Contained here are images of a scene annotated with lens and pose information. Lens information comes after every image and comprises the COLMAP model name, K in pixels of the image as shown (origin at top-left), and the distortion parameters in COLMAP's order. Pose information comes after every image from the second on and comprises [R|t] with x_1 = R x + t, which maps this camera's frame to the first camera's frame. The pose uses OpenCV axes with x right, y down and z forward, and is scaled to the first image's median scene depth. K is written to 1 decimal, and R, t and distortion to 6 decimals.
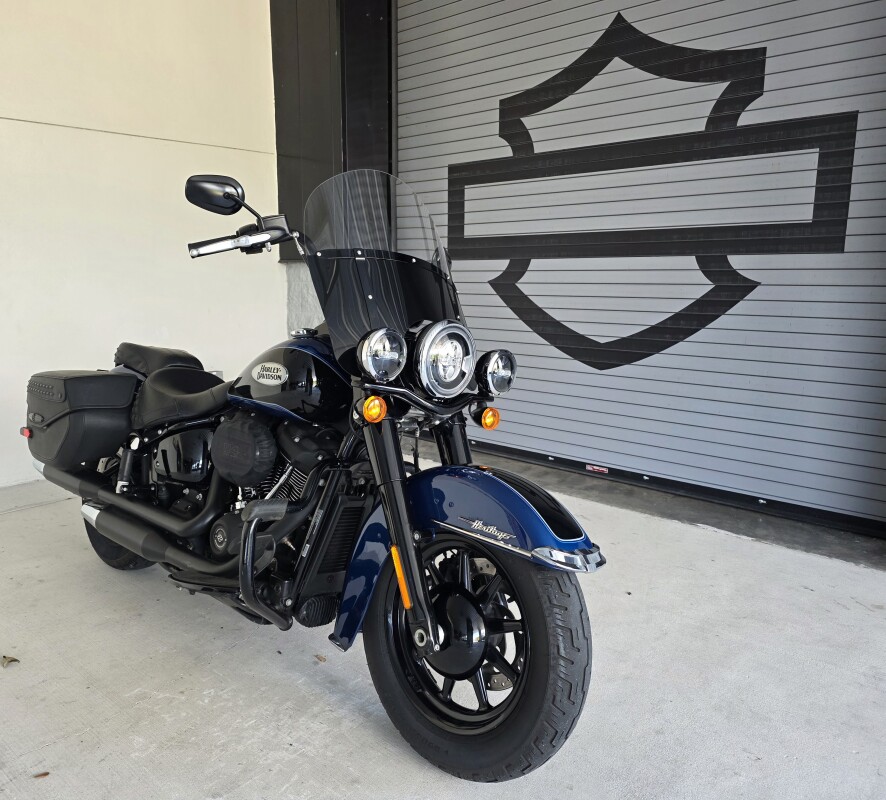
lens RADIAL K [[716.2, 0, 441.2], [0, 716.2, 404.5], [0, 0, 1]] dist [0.040834, -0.042144]
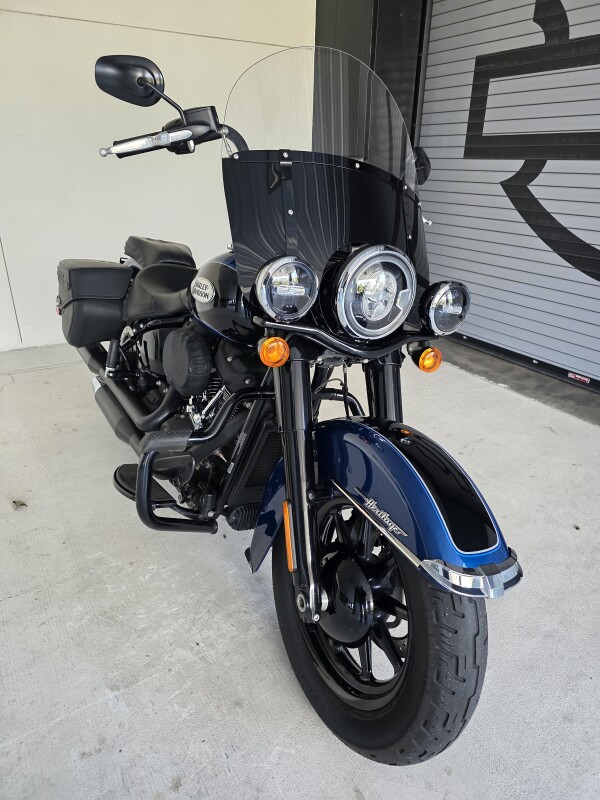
lens RADIAL K [[539.2, 0, 316.2], [0, 539.2, 402.5], [0, 0, 1]] dist [0.030778, -0.030588]
pose [[0.960908, 0.130593, -0.244132, 0.102436], [-0.071337, 0.968779, 0.237440, -0.077183], [0.267518, -0.210743, 0.940224, 0.321308]]
